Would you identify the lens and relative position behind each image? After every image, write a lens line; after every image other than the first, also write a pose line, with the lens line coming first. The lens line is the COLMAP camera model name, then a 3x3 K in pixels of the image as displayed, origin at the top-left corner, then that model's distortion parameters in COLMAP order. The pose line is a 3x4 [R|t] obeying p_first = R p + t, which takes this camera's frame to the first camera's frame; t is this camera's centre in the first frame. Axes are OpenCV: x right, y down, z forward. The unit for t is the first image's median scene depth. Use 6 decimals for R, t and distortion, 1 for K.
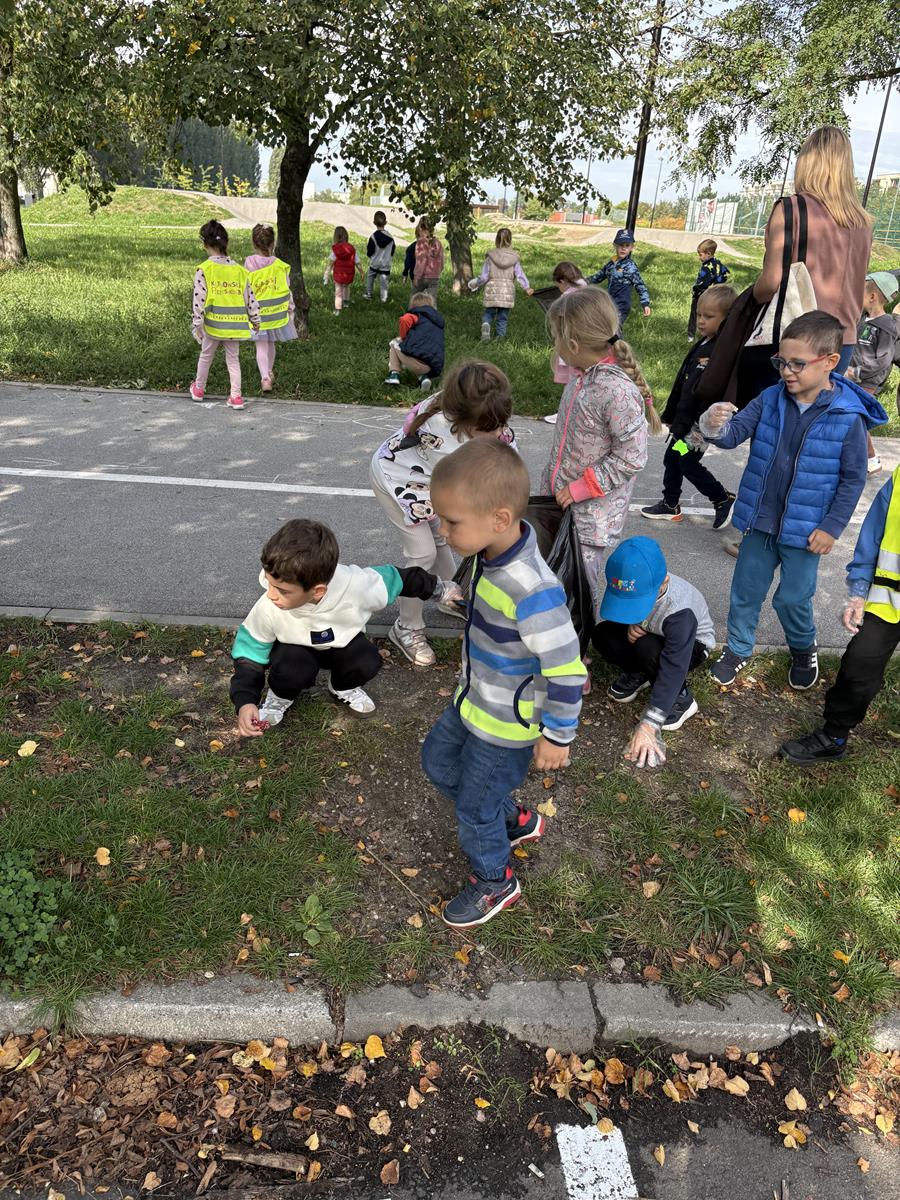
lens RADIAL K [[899.7, 0, 440.3], [0, 899.7, 606.4], [0, 0, 1]] dist [0.018864, 0.000380]
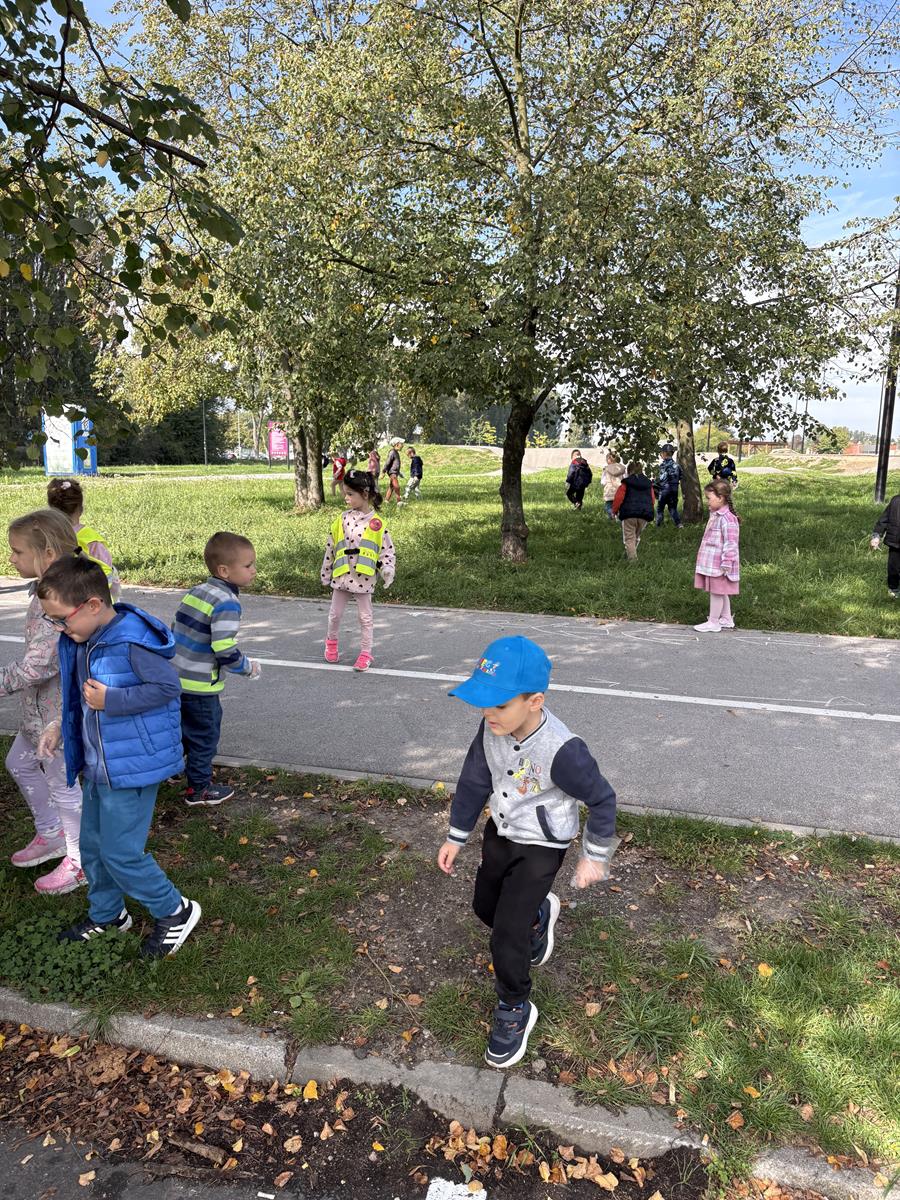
lens RADIAL K [[899.5, 0, 457.8], [0, 899.5, 594.6], [0, 0, 1]] dist [0.041614, -0.045012]
pose [[0.956688, 0.000355, -0.291115, 0.384946], [-0.075263, 0.966304, -0.246157, 0.102122], [0.281218, 0.257405, 0.924478, -0.206772]]
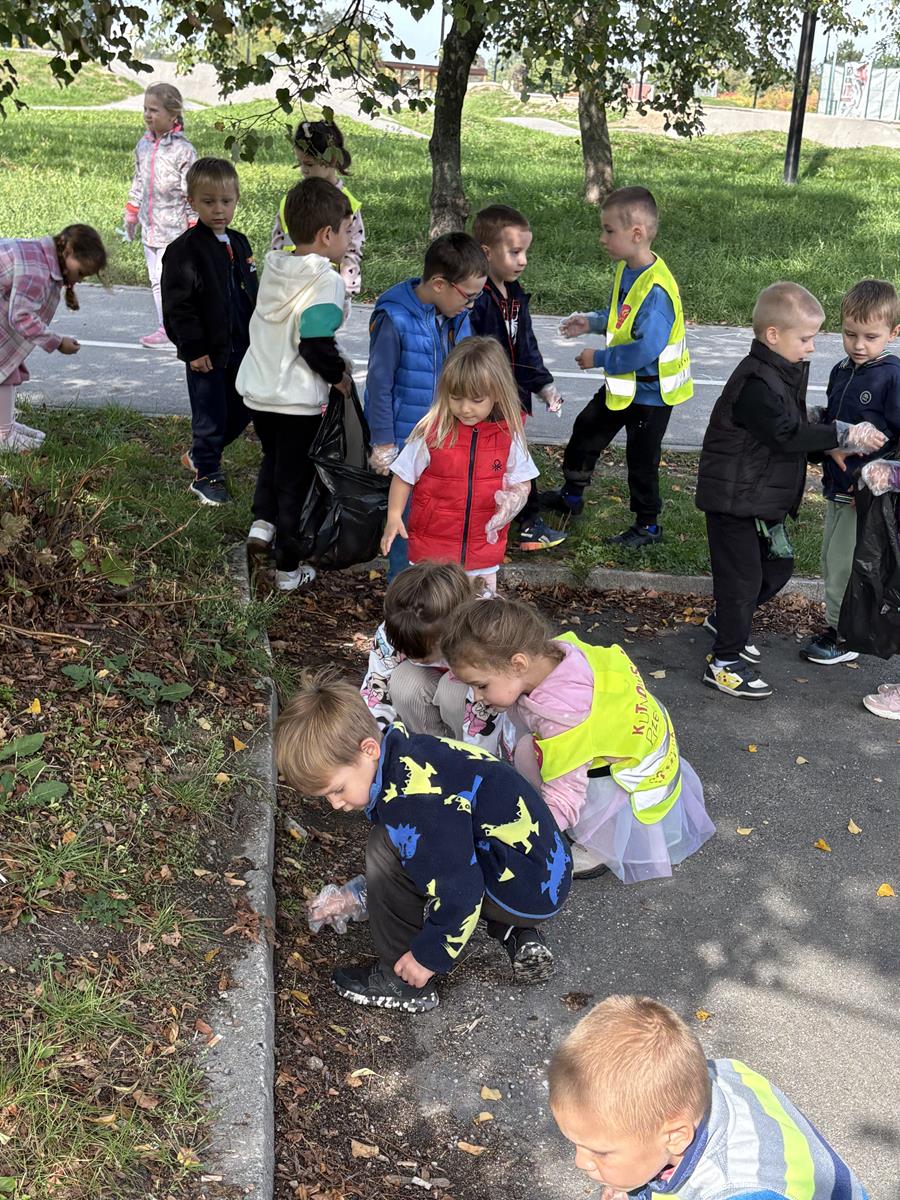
lens RADIAL K [[1684.9, 0, 449.3], [0, 1684.9, 628.0], [0, 0, 1]] dist [0.183440, -0.587741]
pose [[0.998761, -0.010120, 0.048733, -0.899904], [0.014959, 0.994877, -0.099975, 0.676233], [-0.047471, 0.100580, 0.993796, -1.679010]]
